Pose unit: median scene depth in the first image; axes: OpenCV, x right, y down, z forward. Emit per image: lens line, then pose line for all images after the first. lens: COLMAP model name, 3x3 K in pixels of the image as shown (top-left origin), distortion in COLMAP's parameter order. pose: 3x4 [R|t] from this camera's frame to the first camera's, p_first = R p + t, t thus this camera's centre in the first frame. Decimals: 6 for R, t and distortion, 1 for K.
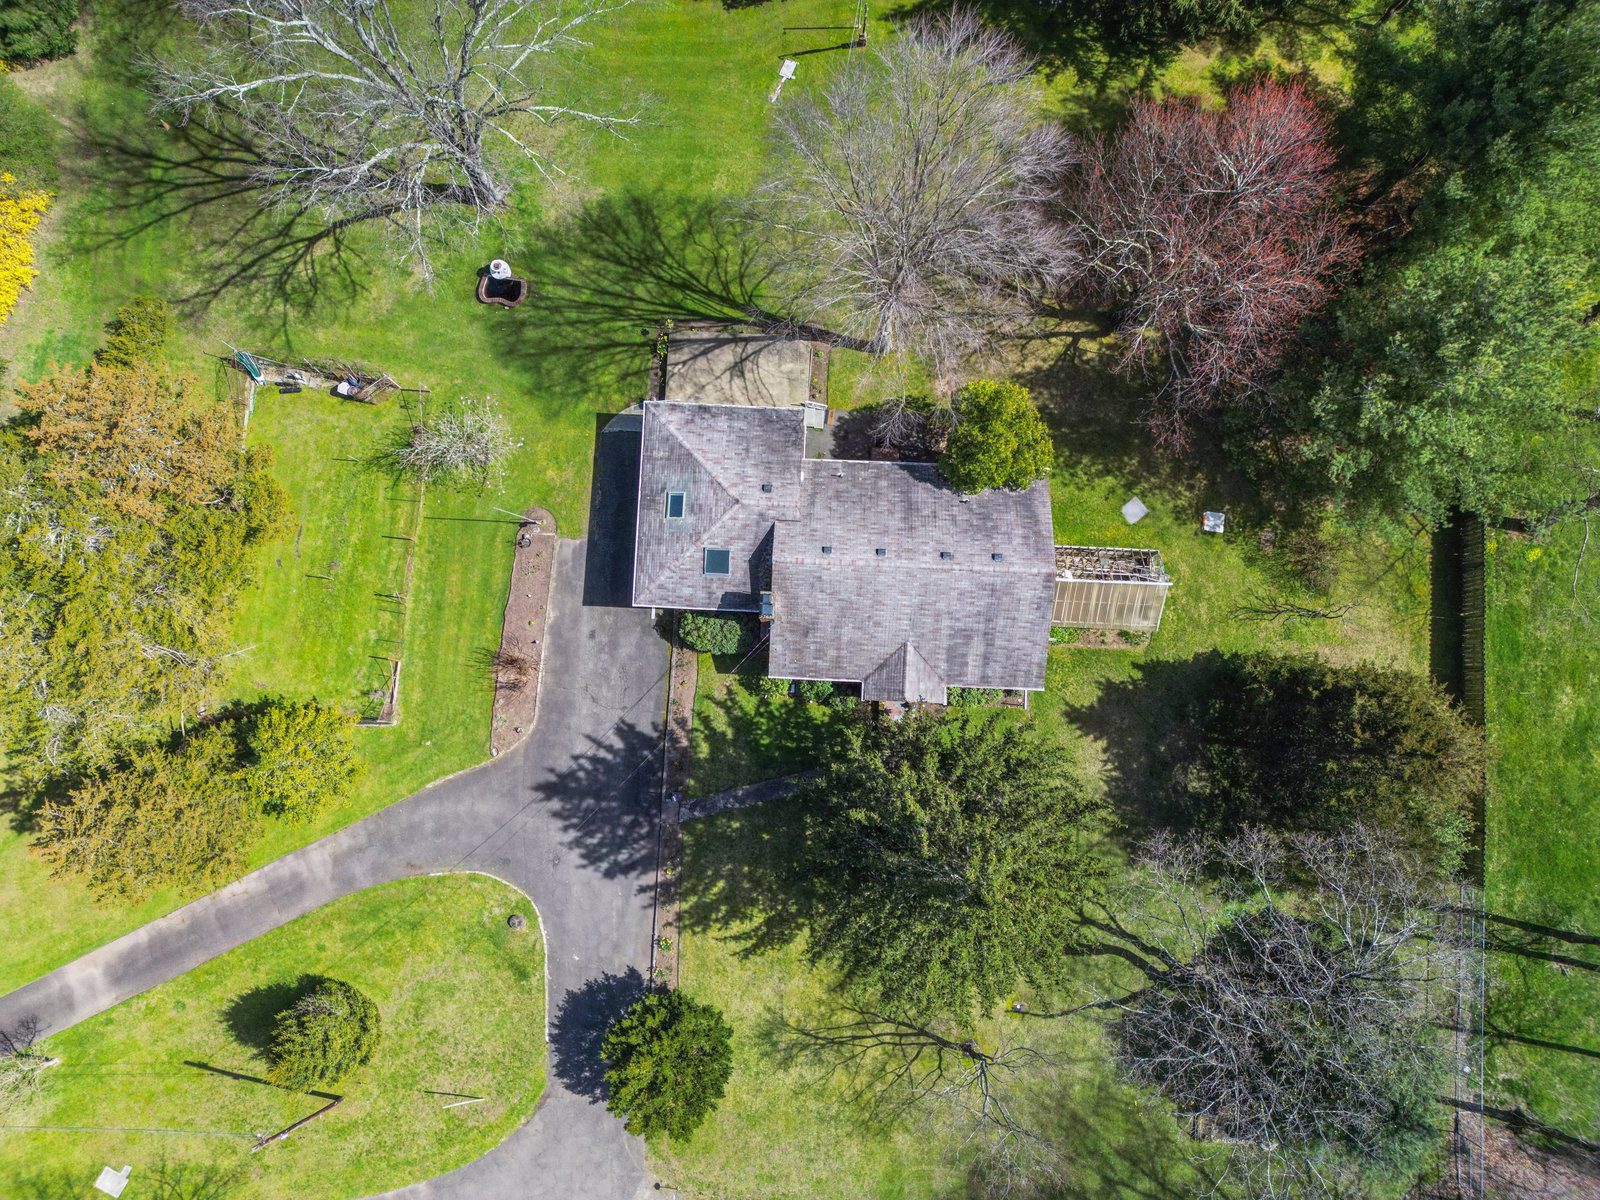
lens RADIAL K [[1115.5, 0, 805.9], [0, 1115.5, 601.0], [0, 0, 1]] dist [0.074260, -0.070941]
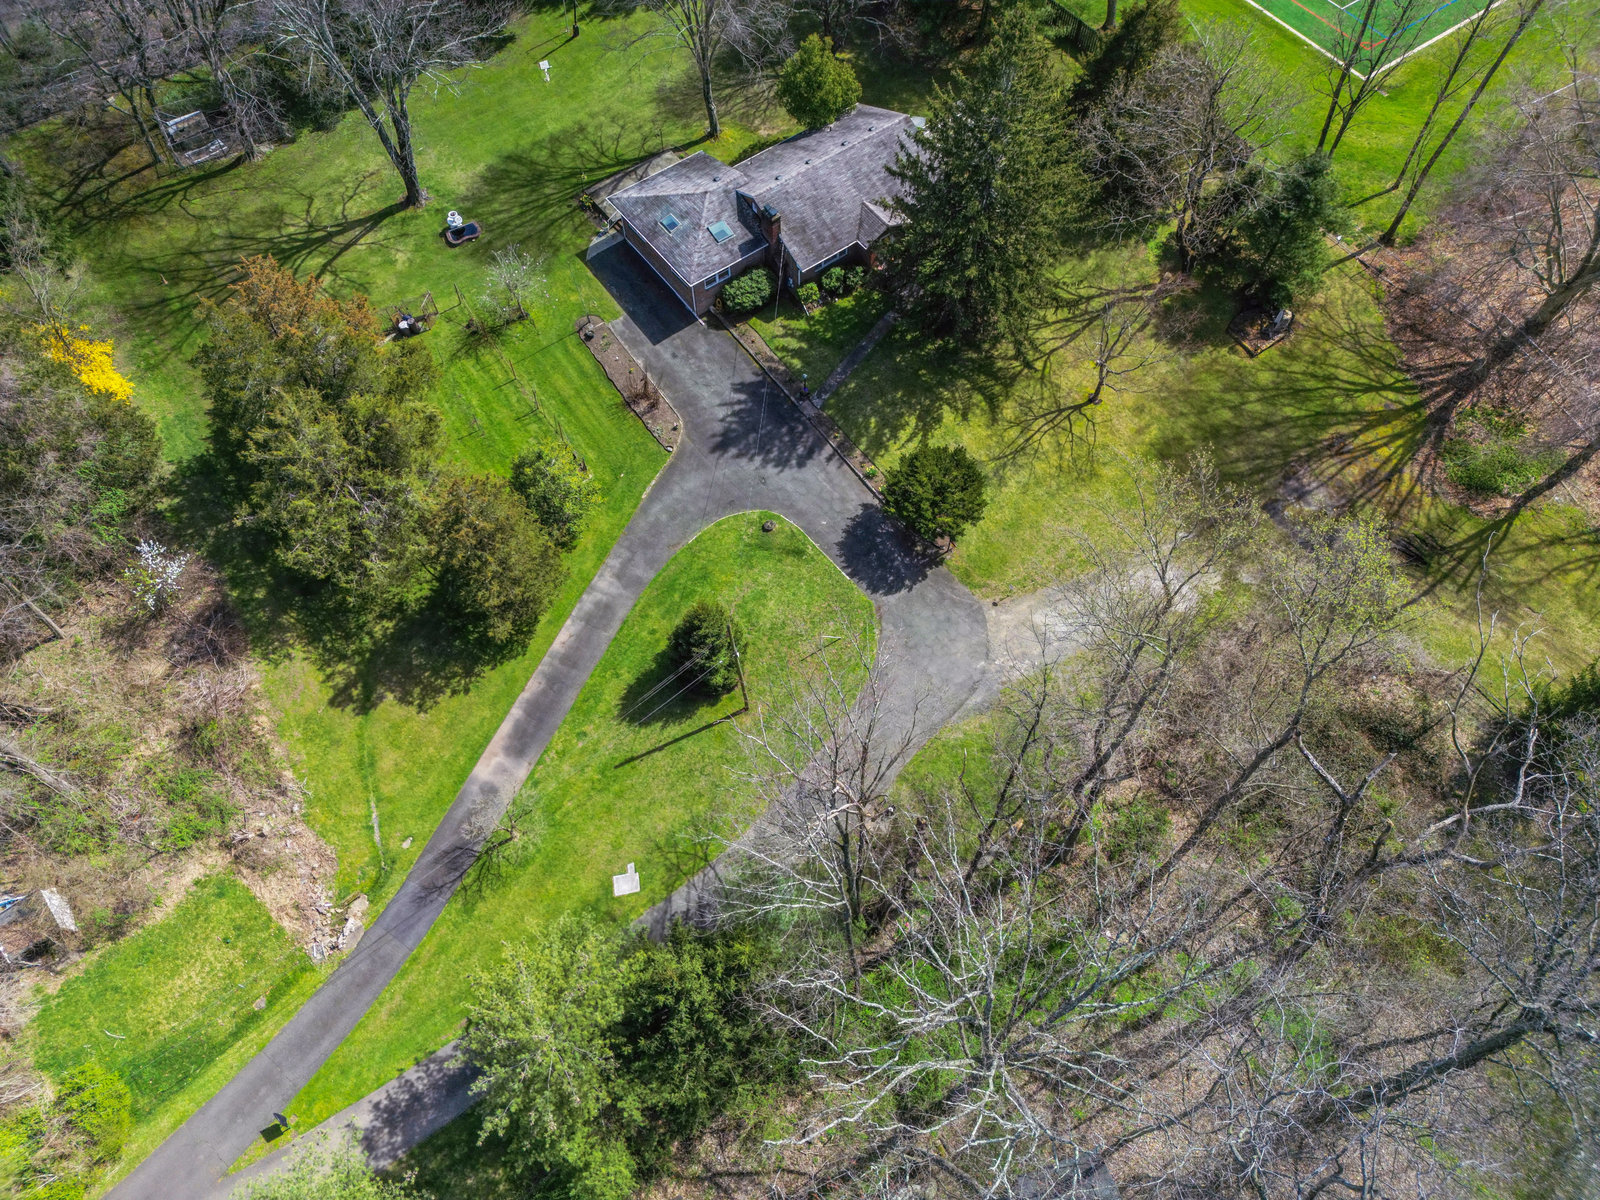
lens RADIAL K [[1096.7, 0, 802.0], [0, 1096.7, 607.7], [0, 0, 1]] dist [0.039745, -0.003867]
pose [[0.770703, -0.557071, 0.309337, -0.647136], [0.632782, 0.726160, -0.268846, 0.694365], [-0.074862, 0.402944, 0.912158, -0.057691]]
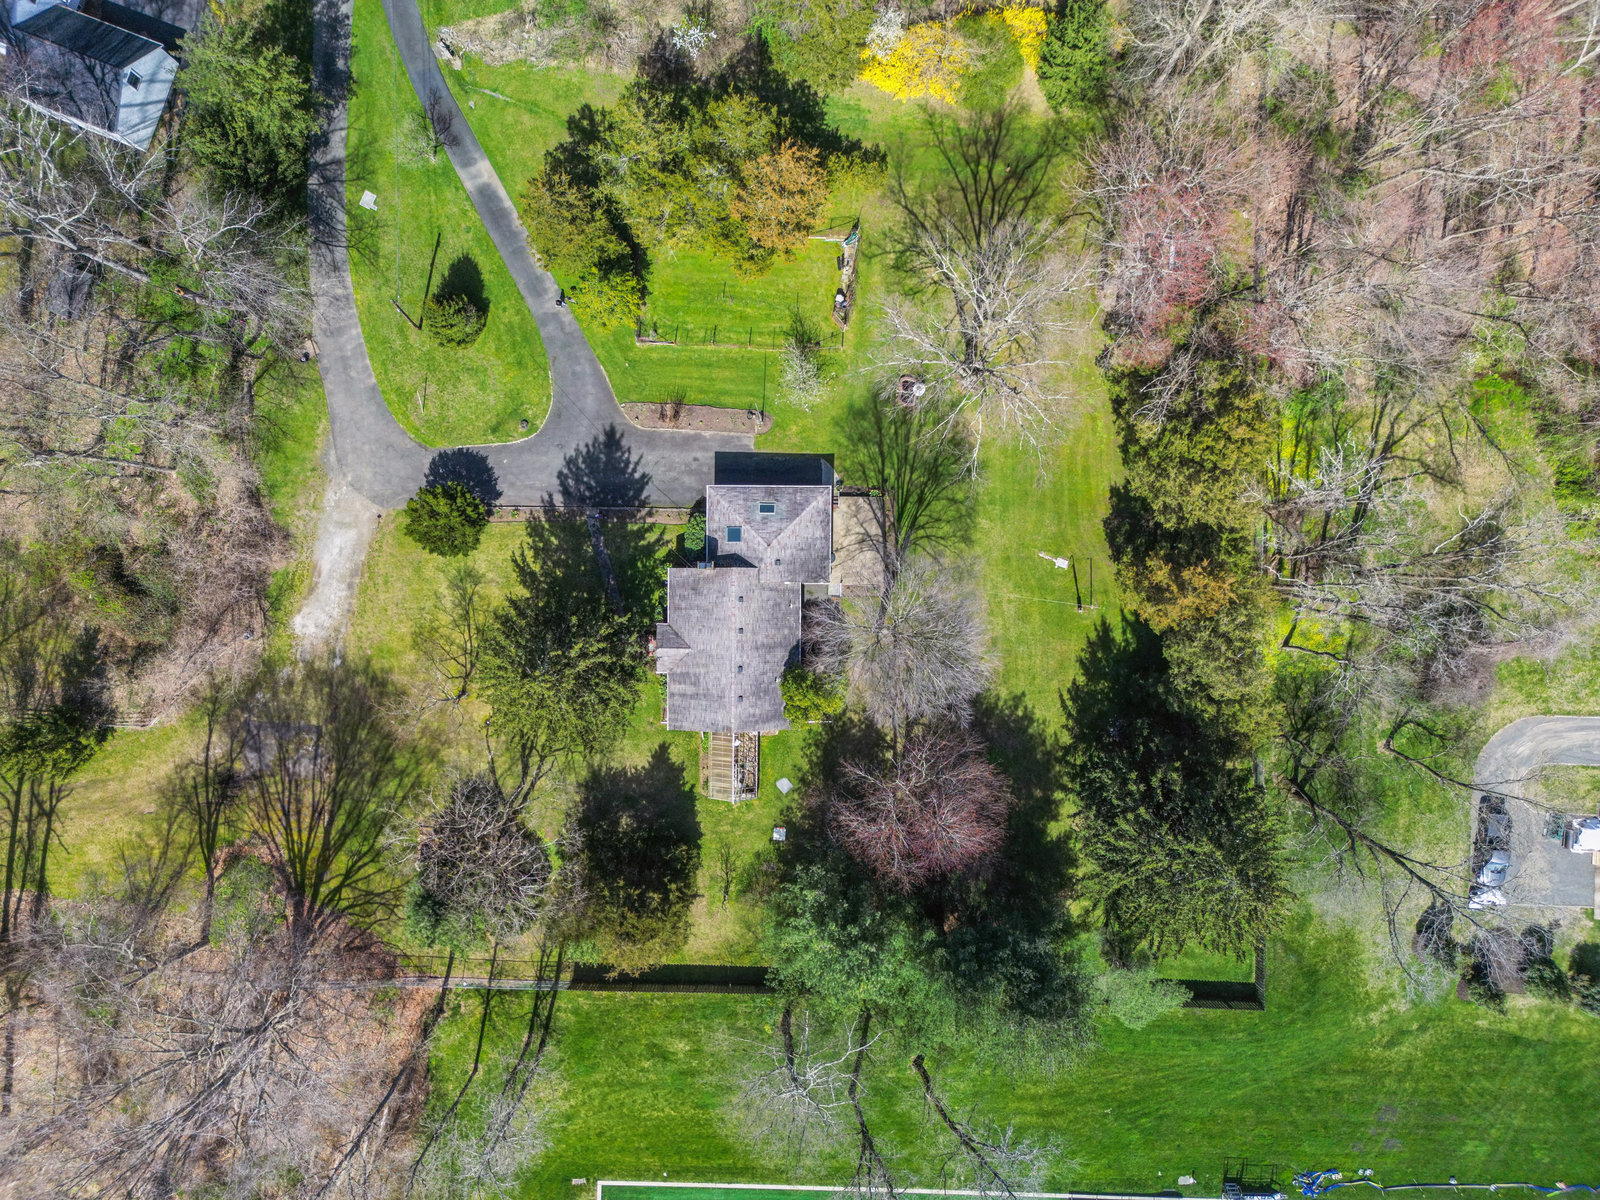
lens RADIAL K [[1115.5, 0, 817.3], [0, 1115.5, 592.2], [0, 0, 1]] dist [0.074260, -0.070941]
pose [[0.042737, 0.999048, 0.008779, -0.001680], [-0.993638, 0.041586, 0.104658, -0.316083], [0.104193, -0.013196, 0.994470, -0.631204]]
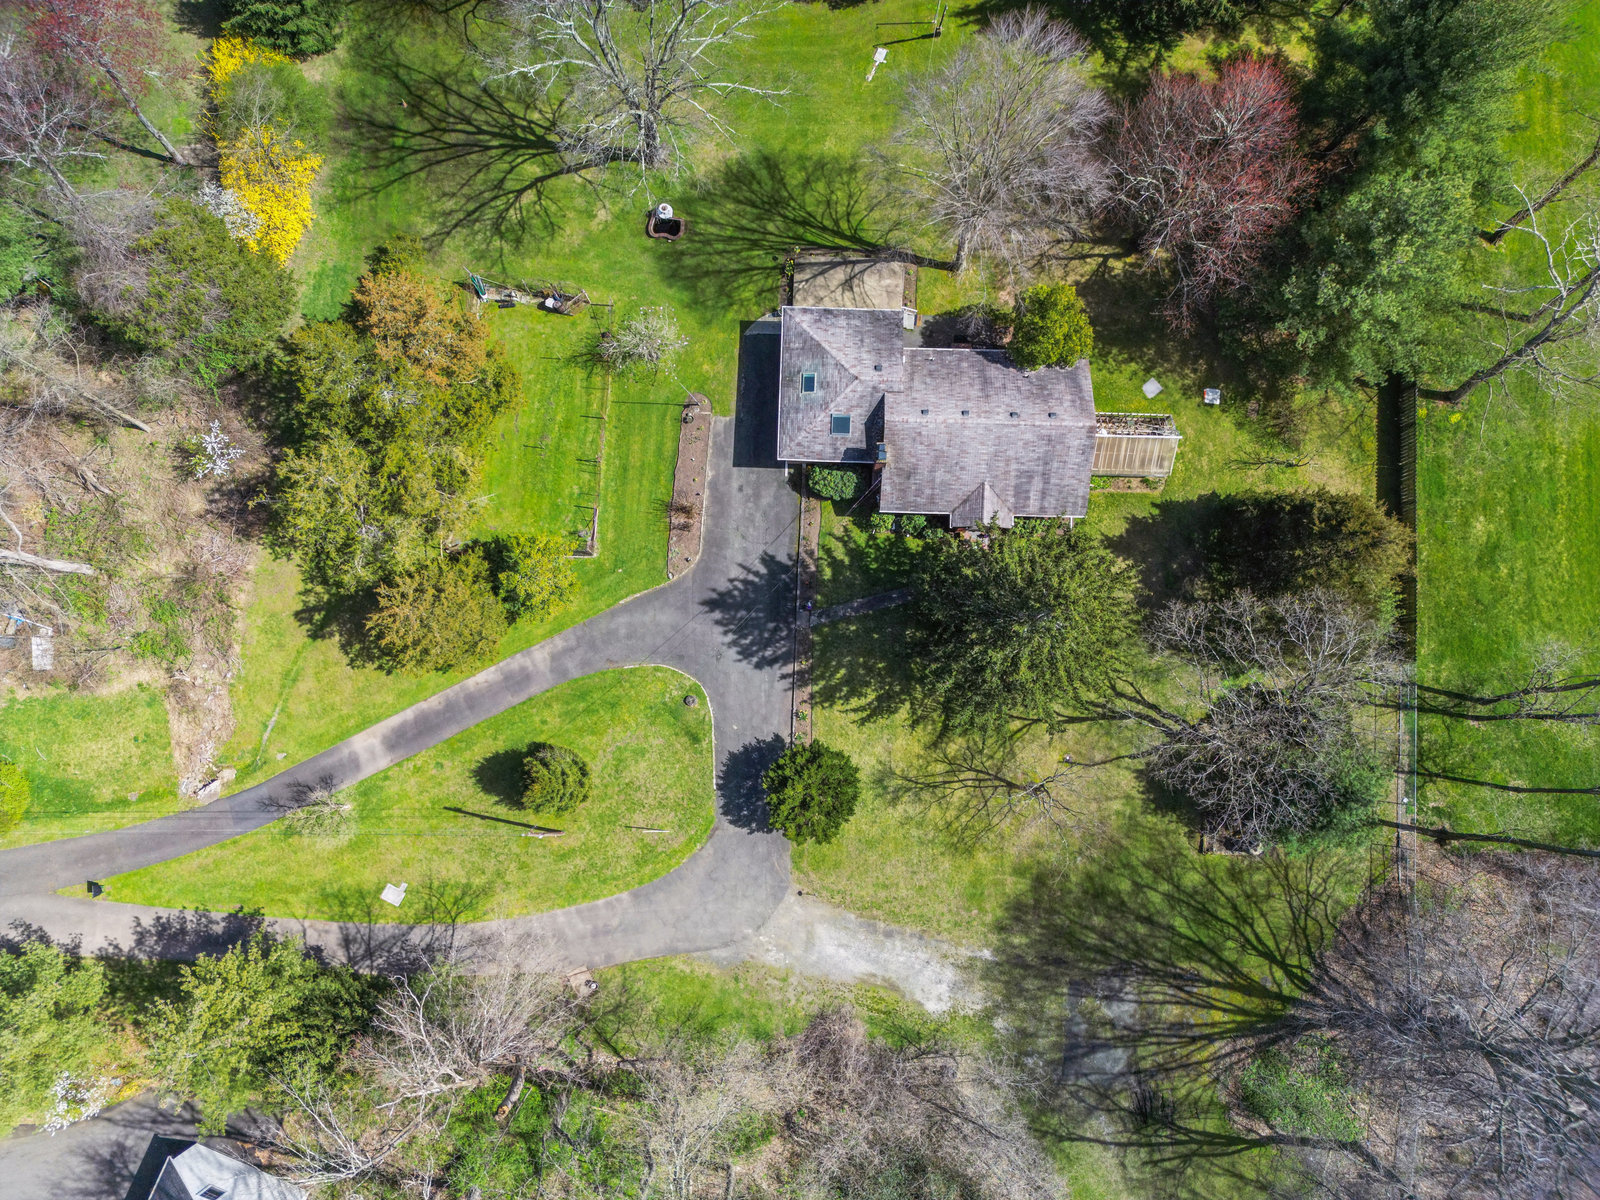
lens RADIAL K [[1115.5, 0, 804.7], [0, 1115.5, 599.2], [0, 0, 1]] dist [0.074260, -0.070941]
pose [[0.999928, -0.011480, 0.003361, -0.124097], [0.011474, 0.999933, 0.001680, 0.163263], [-0.003380, -0.001641, 0.999993, -0.324154]]
